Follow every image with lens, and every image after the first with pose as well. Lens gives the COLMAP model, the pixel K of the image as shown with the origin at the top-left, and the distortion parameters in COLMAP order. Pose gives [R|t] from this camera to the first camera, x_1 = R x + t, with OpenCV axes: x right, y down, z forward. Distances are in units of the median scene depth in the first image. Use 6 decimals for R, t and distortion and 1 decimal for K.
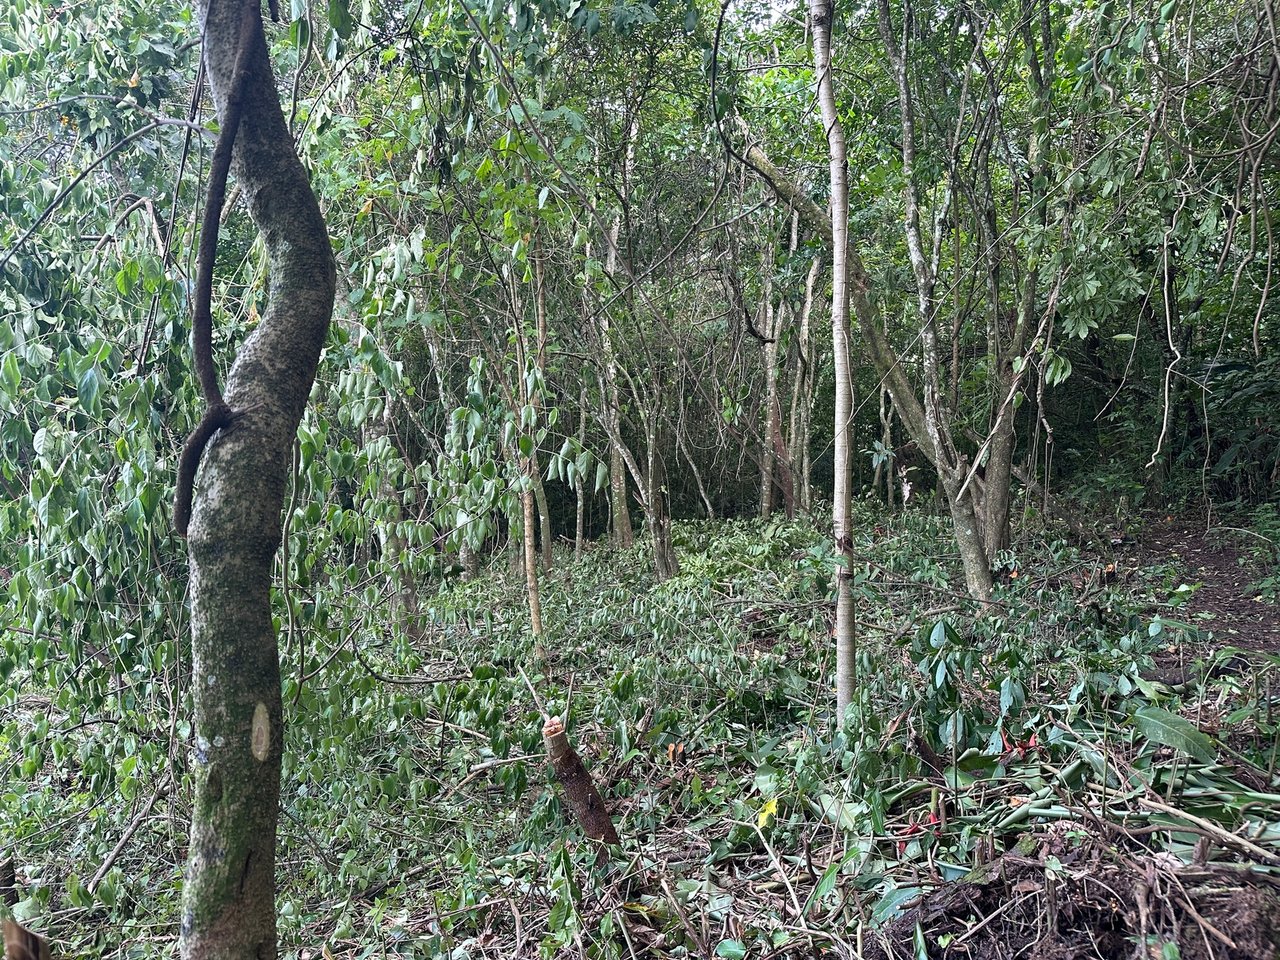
lens RADIAL K [[922.4, 0, 641.7], [0, 922.4, 475.2], [0, 0, 1]] dist [0.049778, -0.064254]
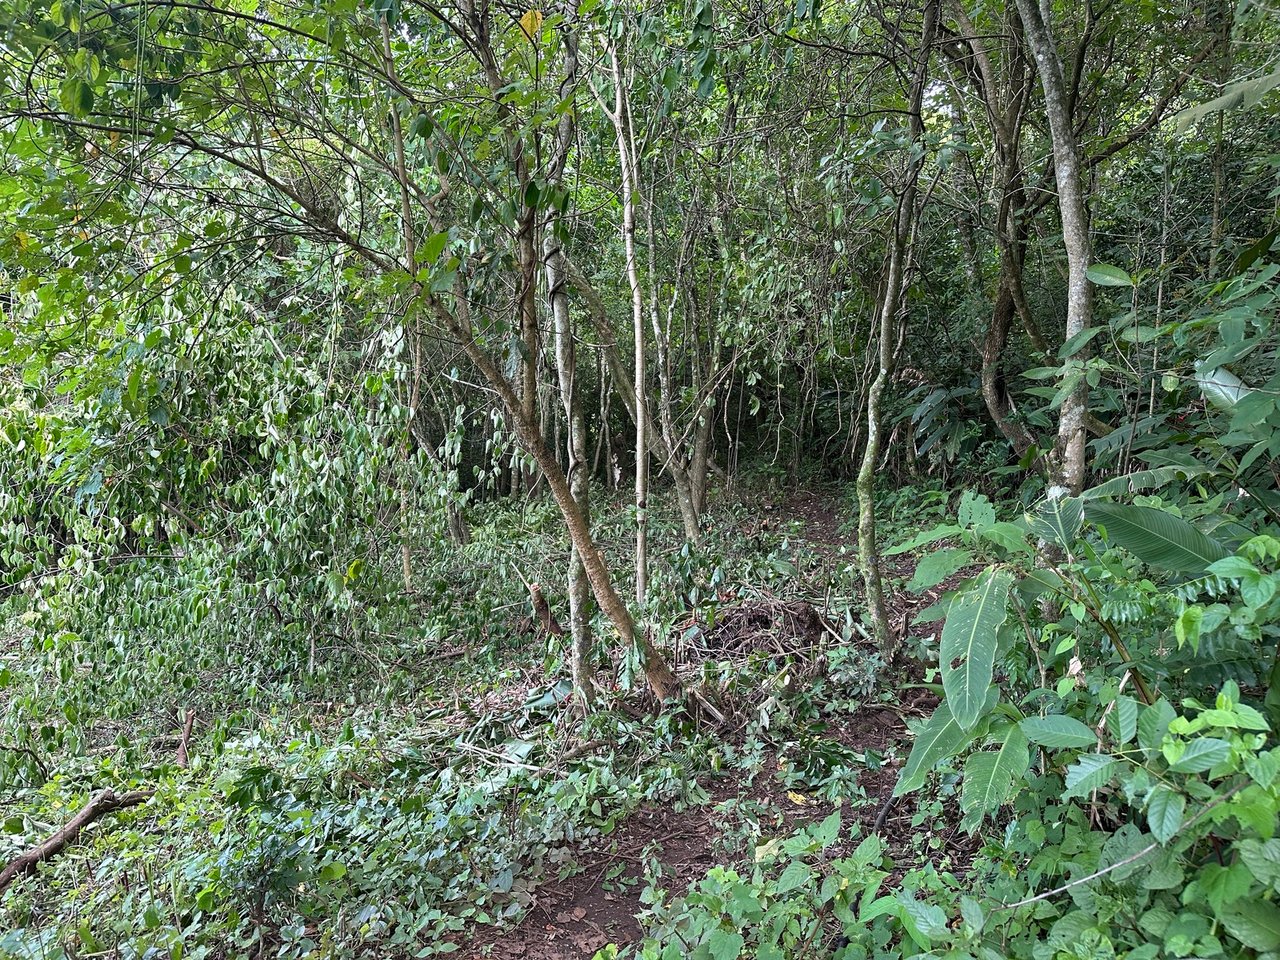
lens RADIAL K [[922.4, 0, 638.1], [0, 922.4, 480.1], [0, 0, 1]] dist [0.049778, -0.064254]
pose [[0.946166, -0.005846, 0.323628, -0.253733], [-0.001895, 0.999720, 0.023598, -0.013456], [-0.323676, -0.022941, 0.945890, -0.505272]]
